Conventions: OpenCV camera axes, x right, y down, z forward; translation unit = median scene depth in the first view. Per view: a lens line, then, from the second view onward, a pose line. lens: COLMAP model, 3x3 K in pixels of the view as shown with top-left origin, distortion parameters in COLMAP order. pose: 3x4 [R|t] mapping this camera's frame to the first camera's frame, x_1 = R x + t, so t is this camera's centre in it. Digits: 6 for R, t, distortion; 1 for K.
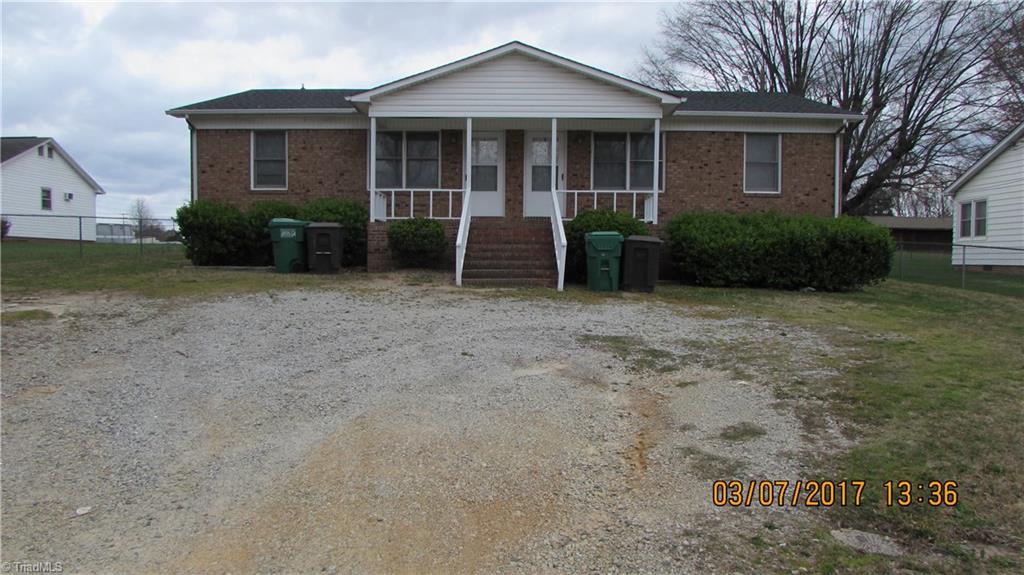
lens RADIAL K [[755.8, 0, 508.3], [0, 755.8, 292.2], [0, 0, 1]] dist [-0.049147, 0.015773]
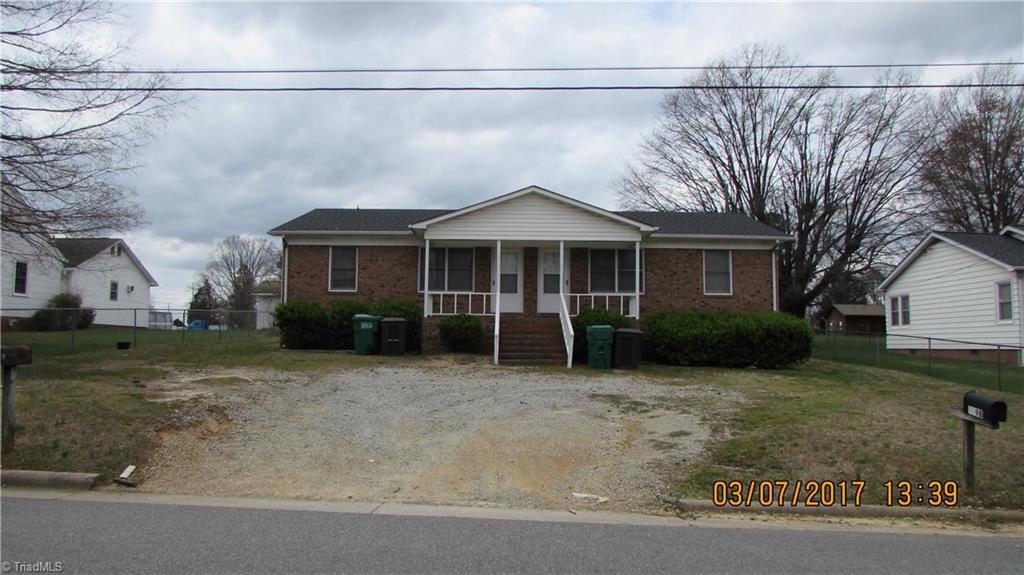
lens RADIAL K [[755.8, 0, 515.5], [0, 755.8, 276.3], [0, 0, 1]] dist [-0.049147, 0.015773]
pose [[0.999639, 0.003153, 0.026687, -0.055748], [0.000446, 0.991006, -0.133815, 0.013519], [-0.026869, 0.133778, 0.990647, -0.322188]]
